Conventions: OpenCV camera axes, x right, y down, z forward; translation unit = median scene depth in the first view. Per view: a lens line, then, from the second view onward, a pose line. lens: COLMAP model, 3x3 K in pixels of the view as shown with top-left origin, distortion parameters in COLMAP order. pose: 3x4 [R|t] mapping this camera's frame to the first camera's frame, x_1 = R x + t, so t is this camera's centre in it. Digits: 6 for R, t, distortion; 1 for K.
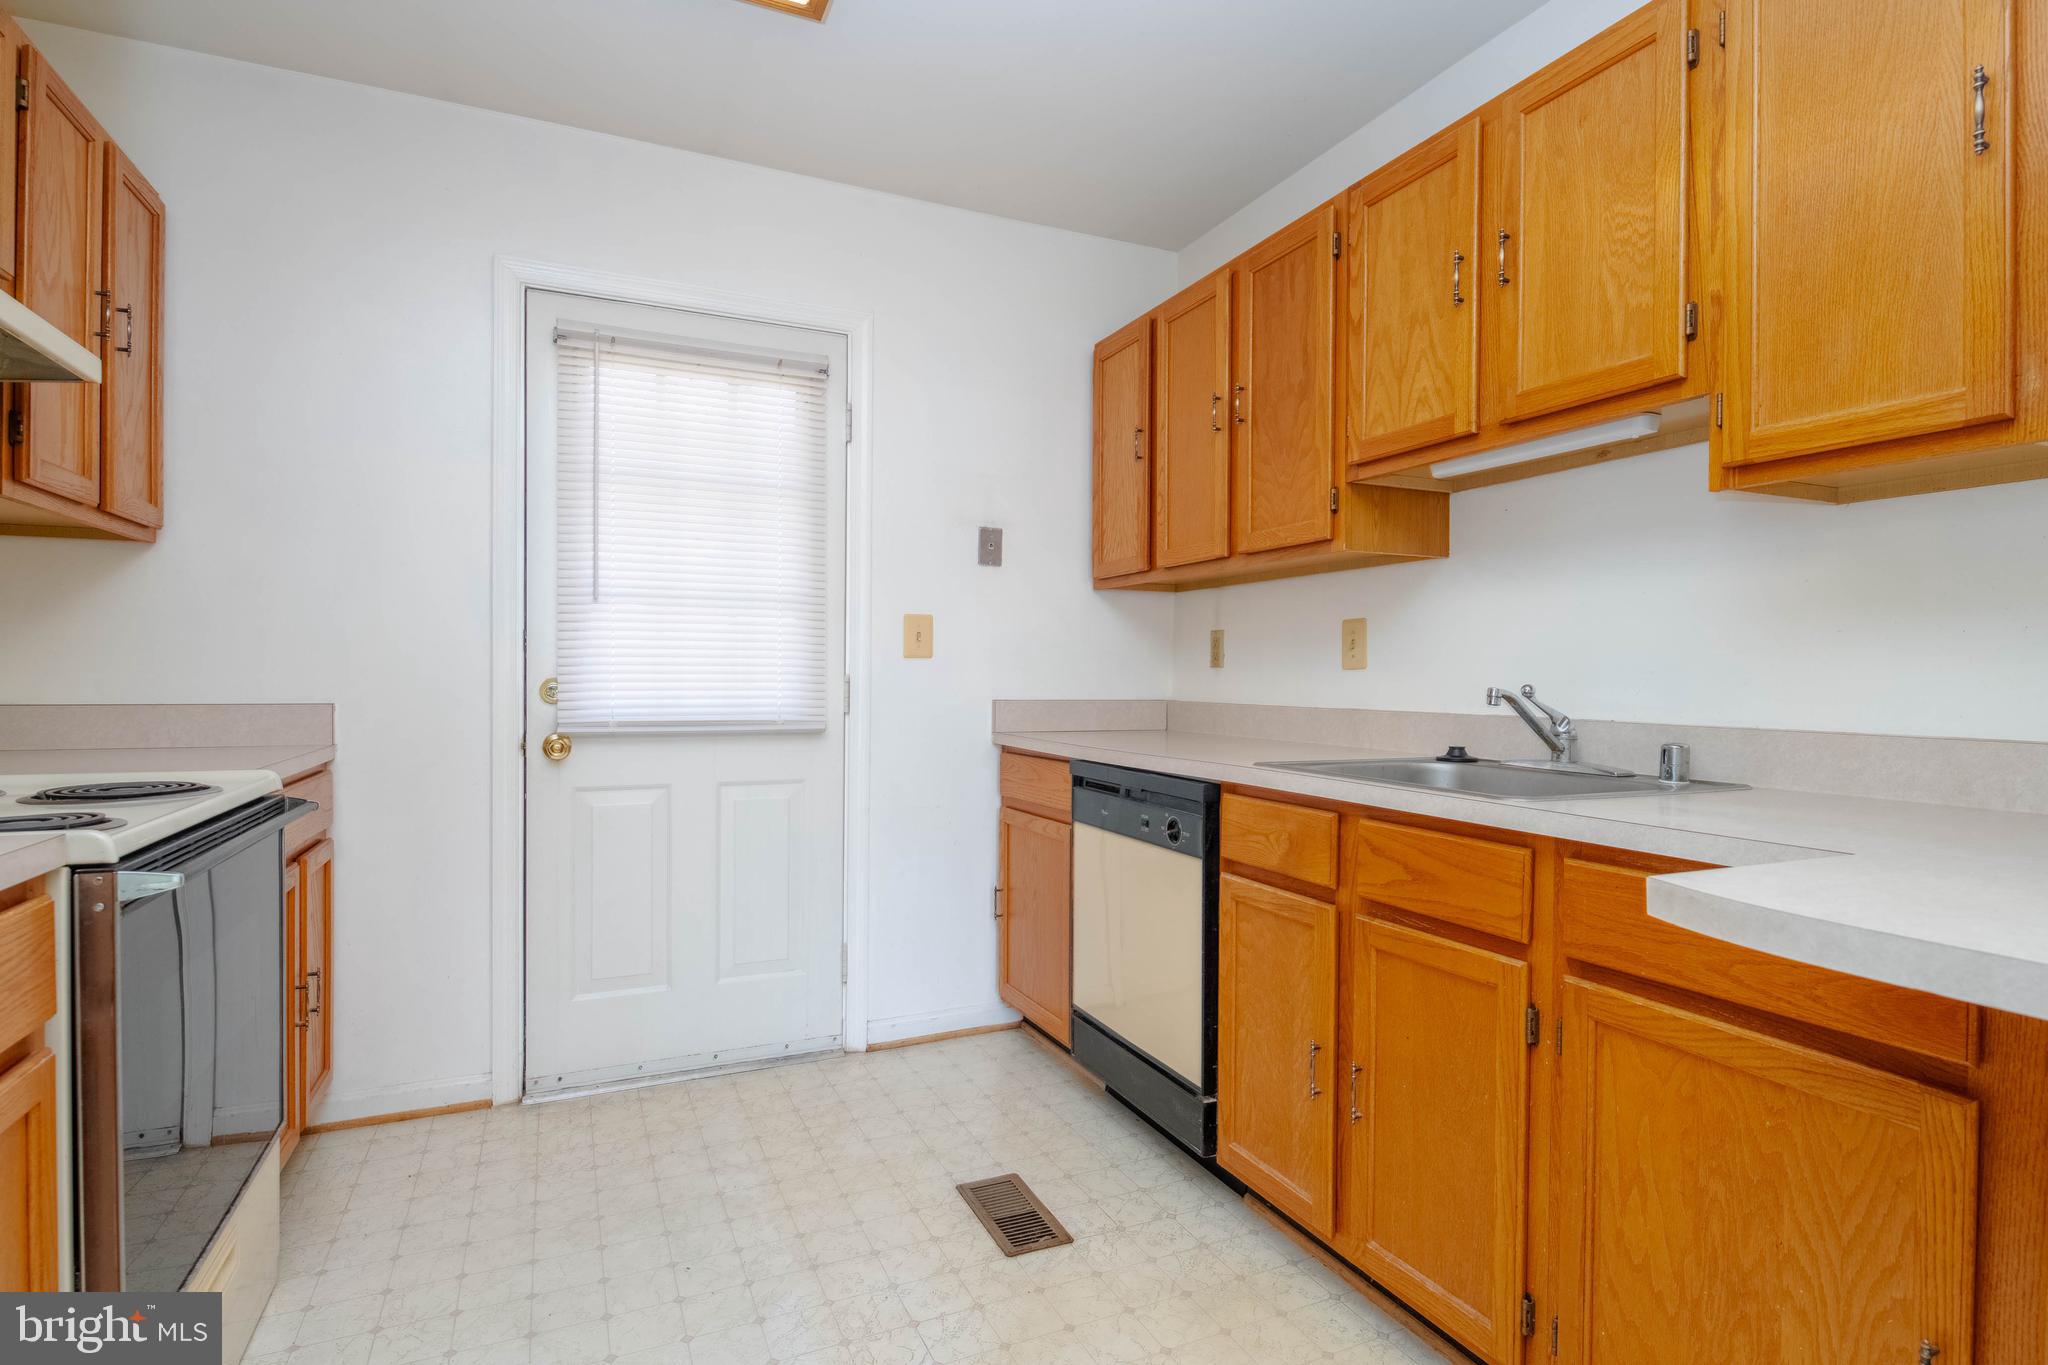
lens RADIAL K [[995.2, 0, 1018.7], [0, 995.2, 688.0], [0, 0, 1]] dist [0.005090, -0.003575]
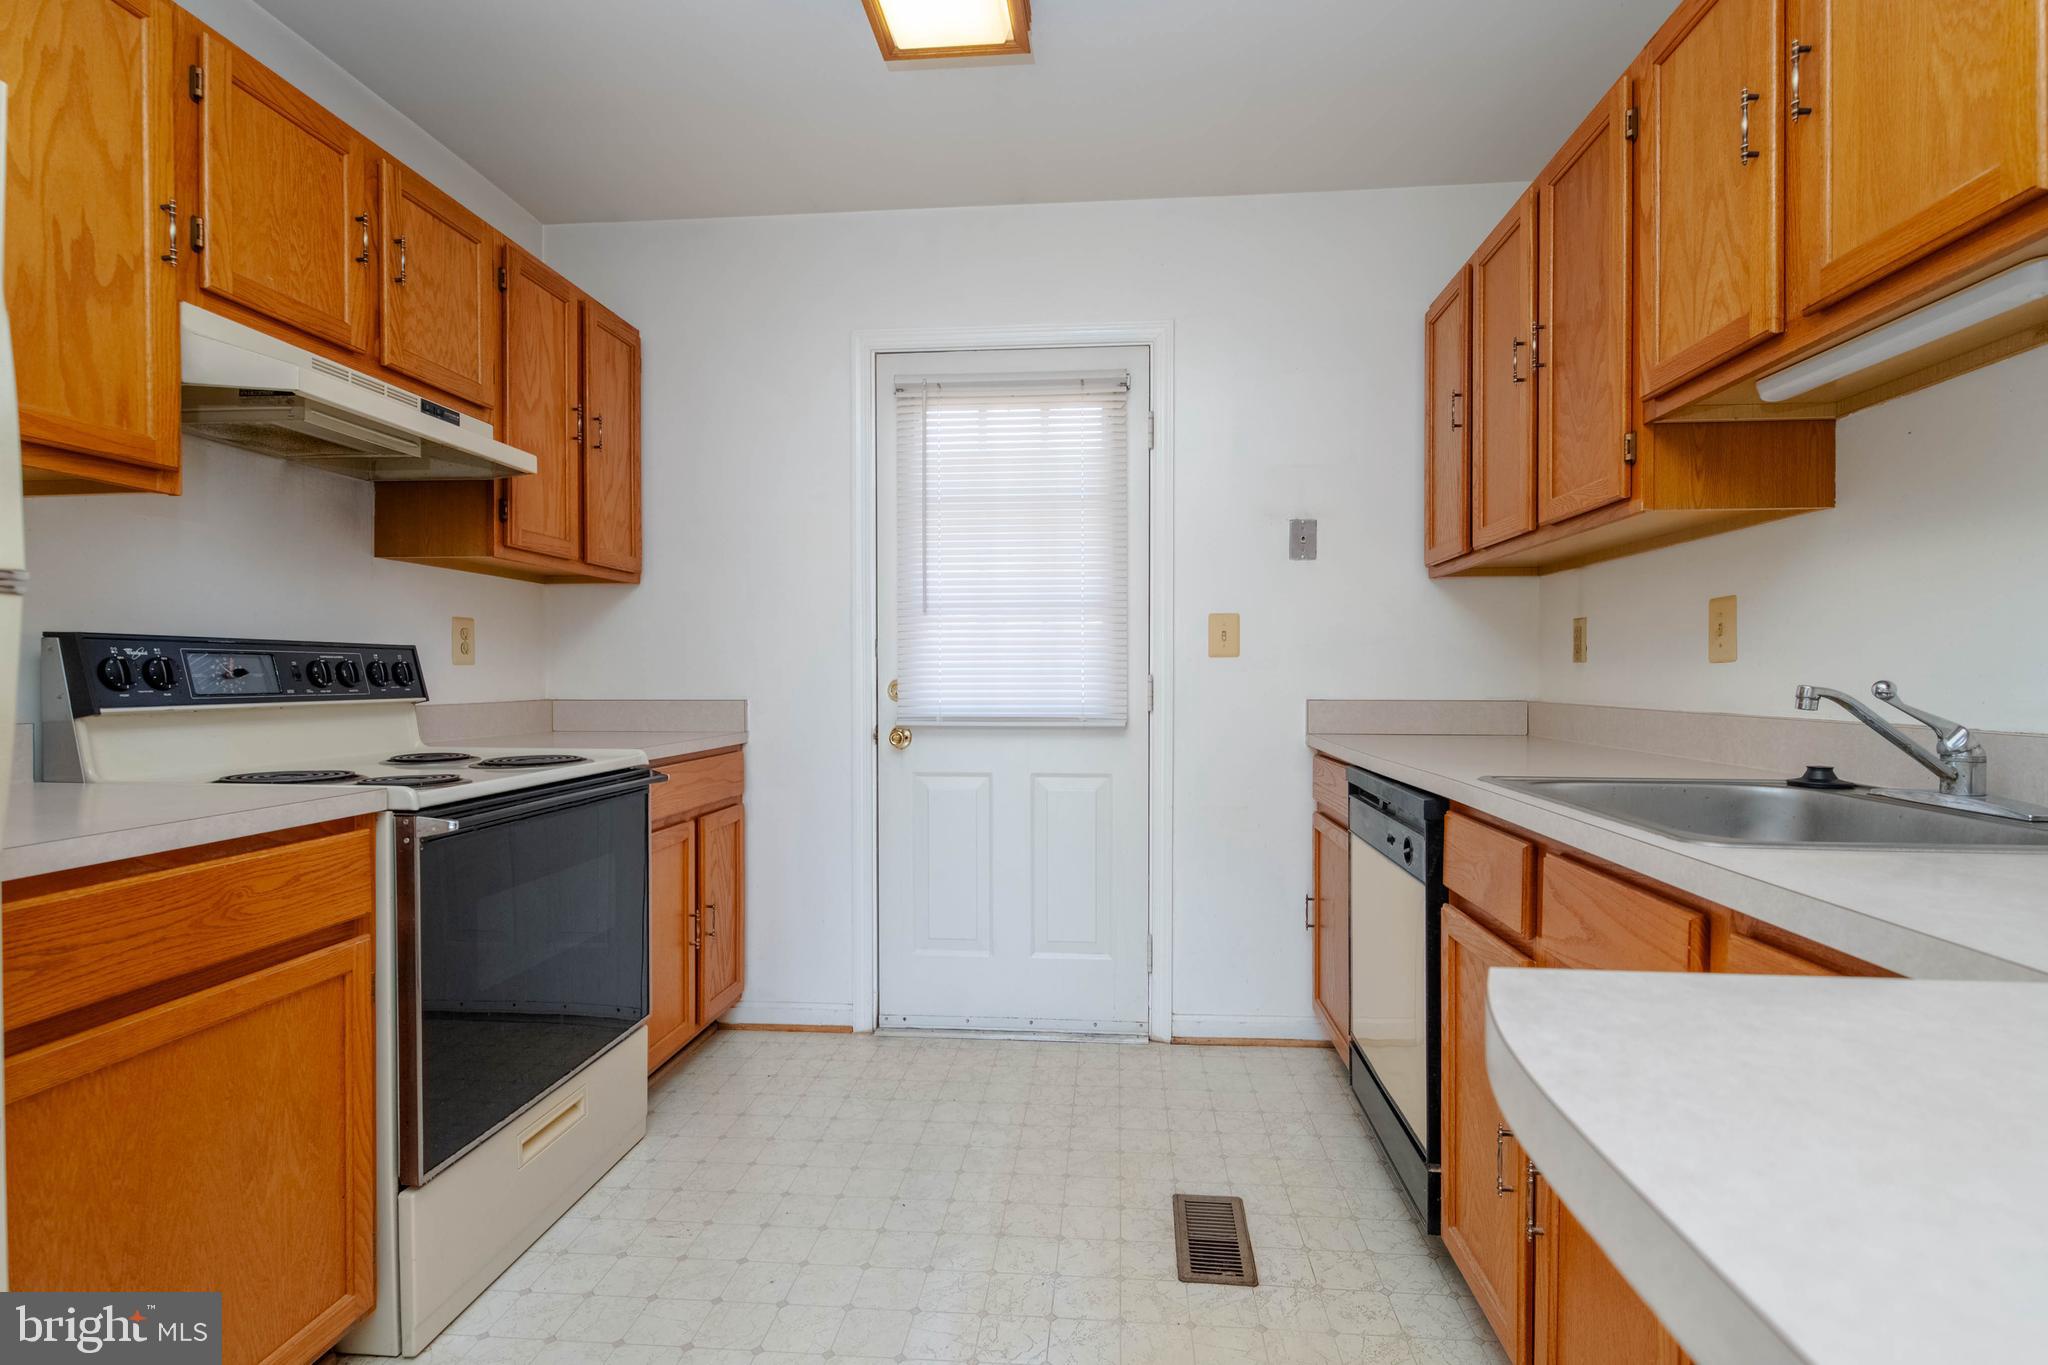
lens RADIAL K [[943.4, 0, 1064.8], [0, 943.4, 686.1], [0, 0, 1]] dist [0.013768, -0.007221]
pose [[0.879180, -0.001781, -0.476486, 0.255101], [0.001229, 0.999998, -0.001471, 0.000557], [0.476488, 0.000707, 0.879181, 0.113961]]
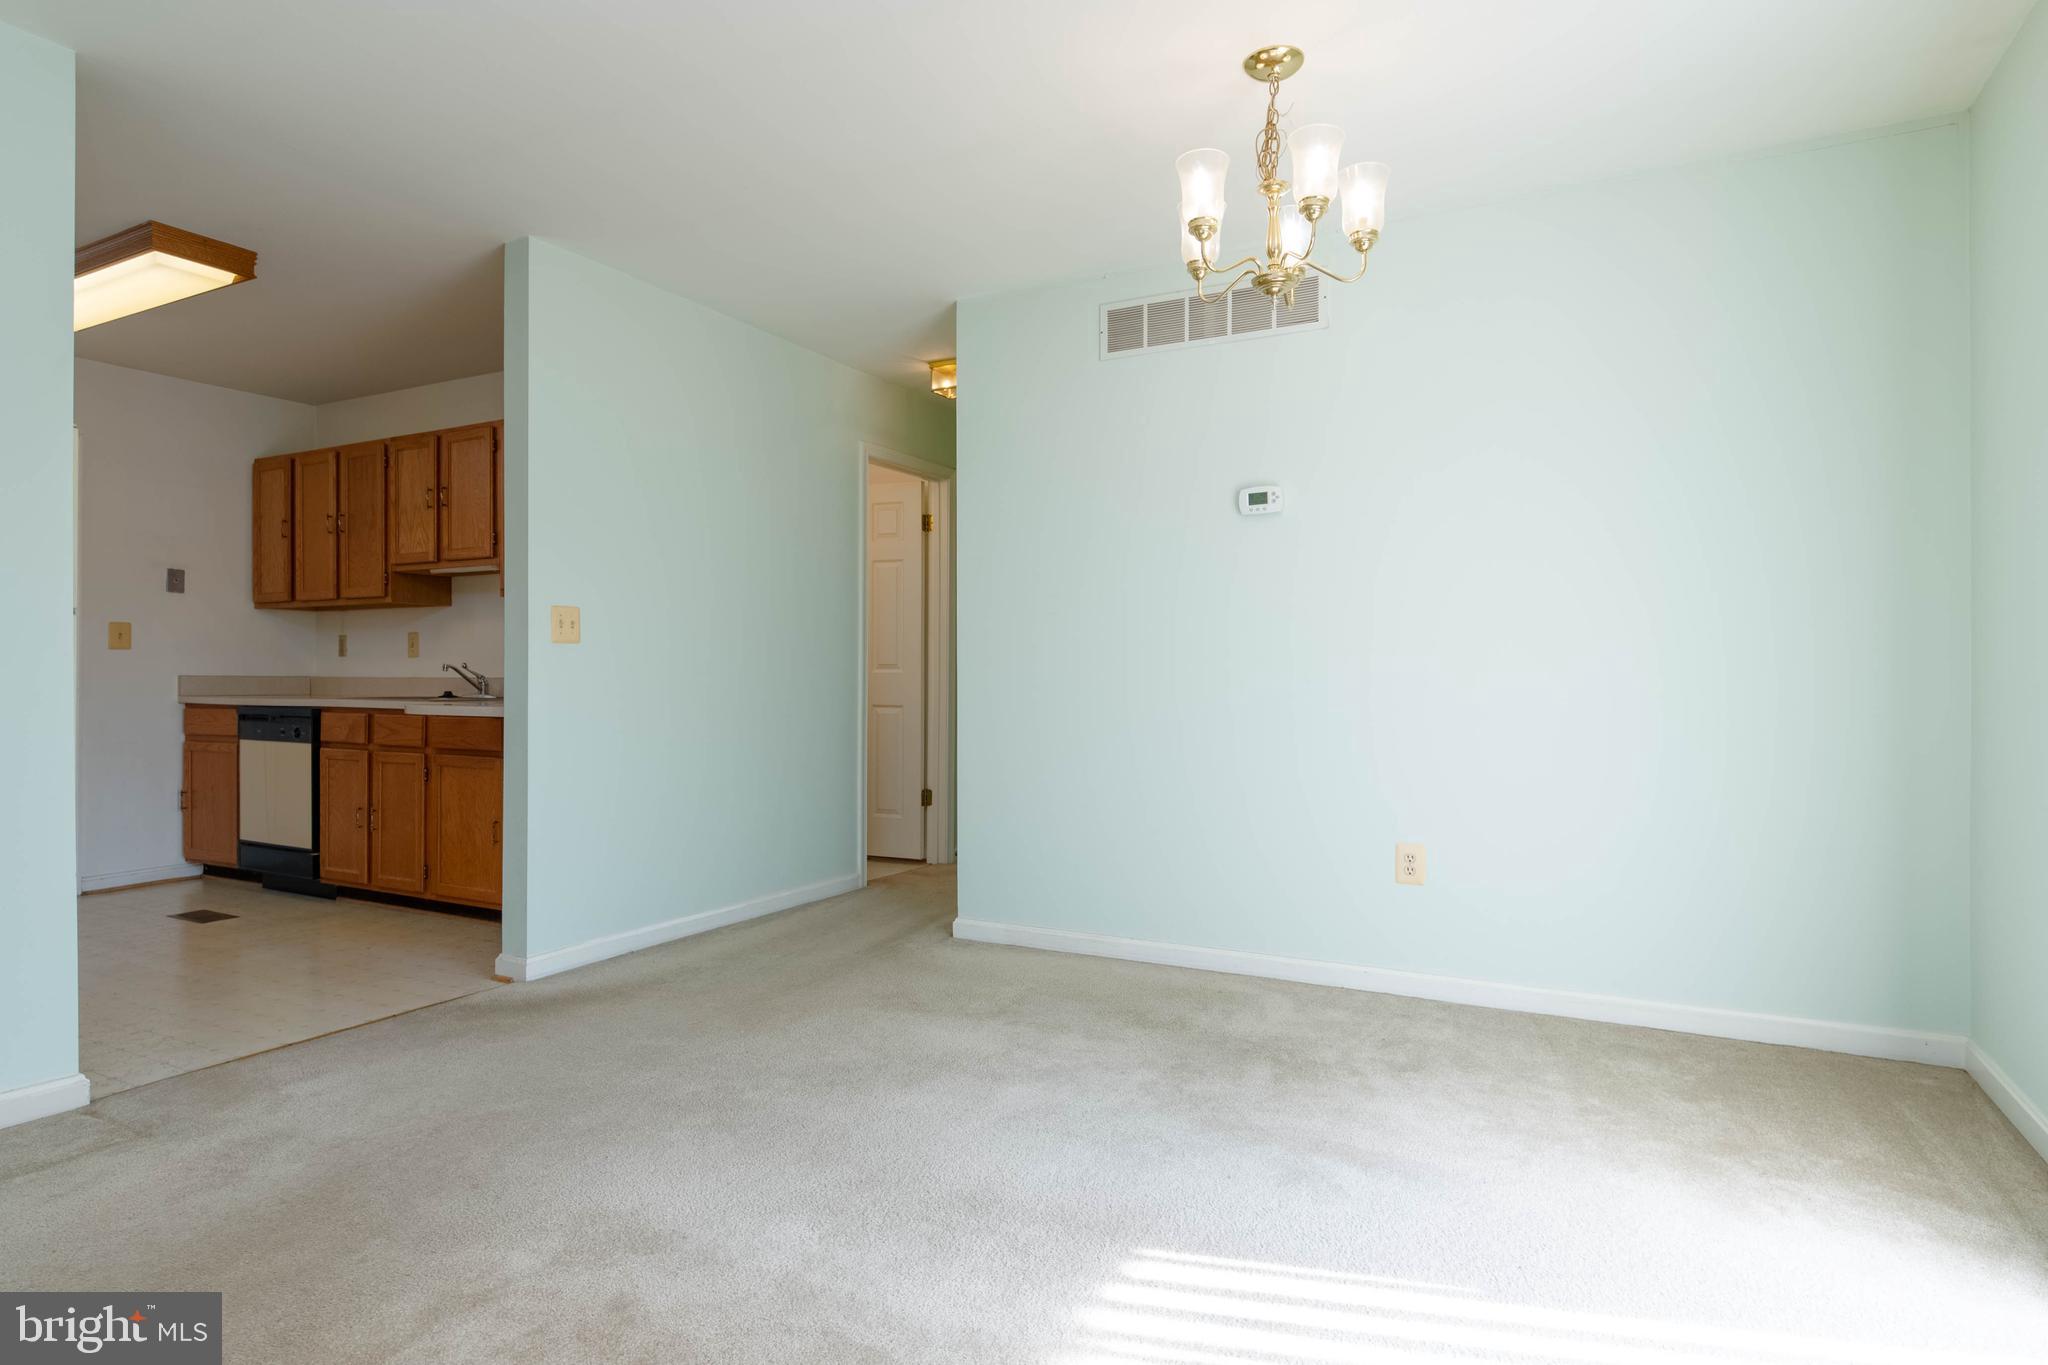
lens RADIAL K [[1102.4, 0, 1038.0], [0, 1102.4, 681.4], [0, 0, 1]] dist [0.015643, -0.012516]
pose [[0.781695, -0.006198, 0.623631, -0.070905], [0.009163, 0.999957, -0.001548, 0.047218], [-0.623594, 0.006924, 0.781718, -1.610983]]
